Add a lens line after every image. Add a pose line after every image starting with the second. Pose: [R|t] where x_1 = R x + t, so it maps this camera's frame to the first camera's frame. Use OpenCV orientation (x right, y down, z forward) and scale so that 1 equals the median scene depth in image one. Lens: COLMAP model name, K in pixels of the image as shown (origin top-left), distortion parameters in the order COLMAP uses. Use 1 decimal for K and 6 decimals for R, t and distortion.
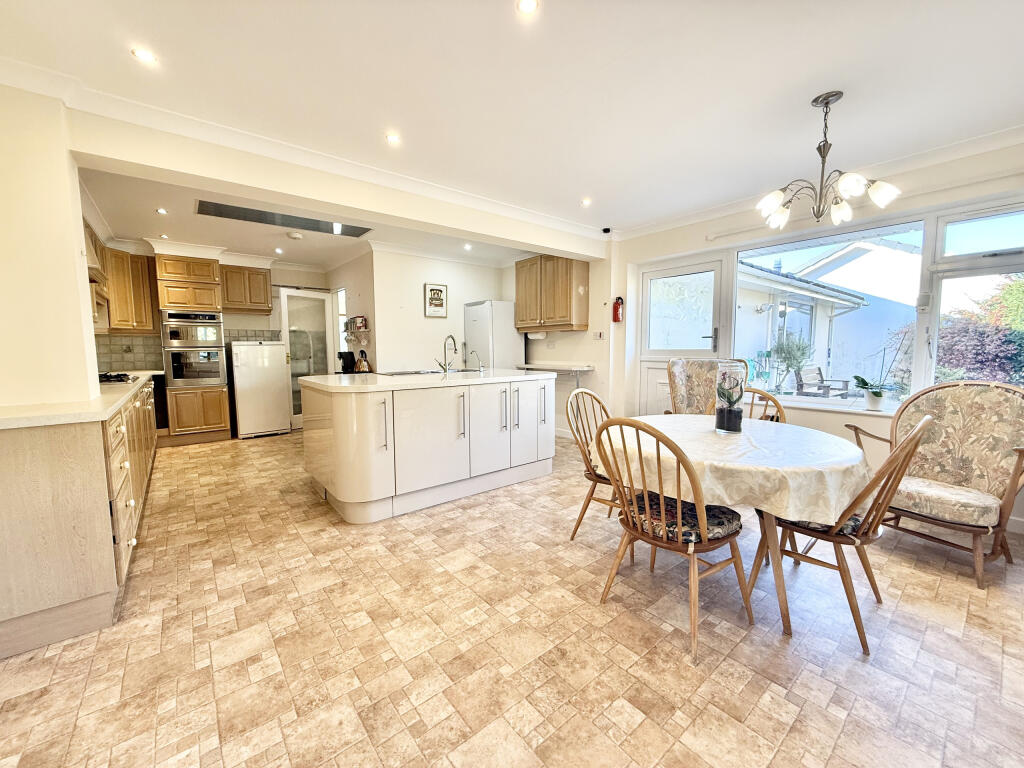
lens RADIAL K [[405.2, 0, 512.0], [0, 405.2, 381.3], [0, 0, 1]] dist [0.000086, 0.000055]
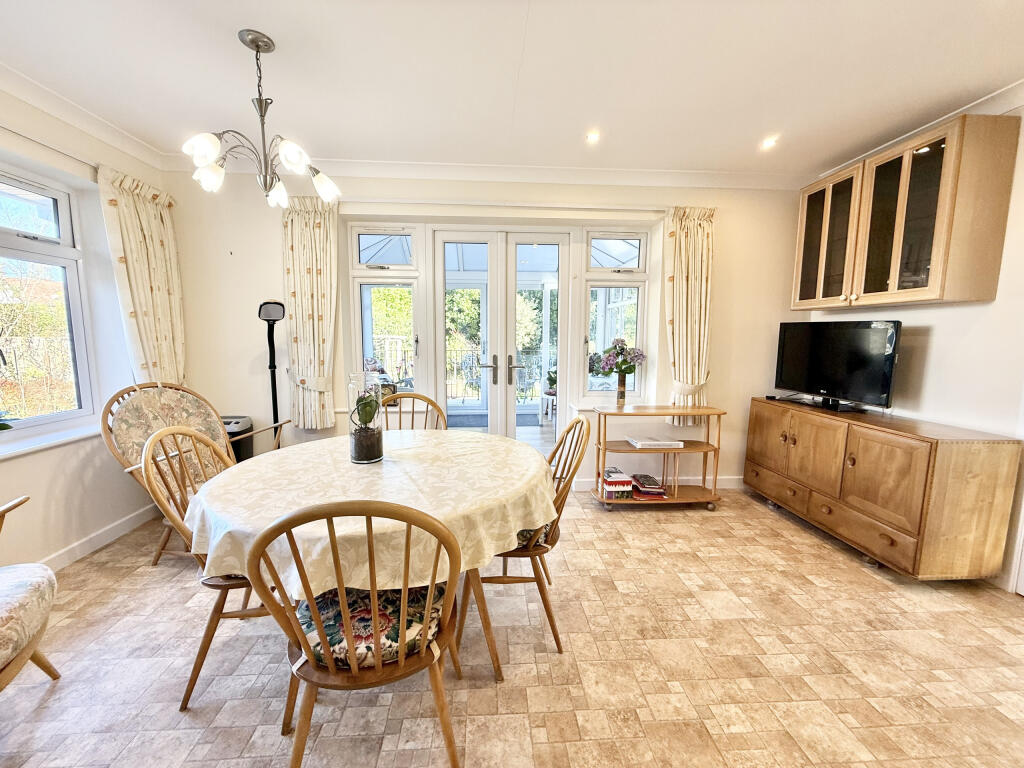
lens RADIAL K [[405.2, 0, 509.4], [0, 405.2, 385.0], [0, 0, 1]] dist [0.000086, 0.000055]
pose [[-0.806742, -0.064580, 0.587365, -0.171714], [0.053593, 0.981917, 0.181570, -0.185288], [-0.588469, 0.177959, -0.788692, 1.807995]]
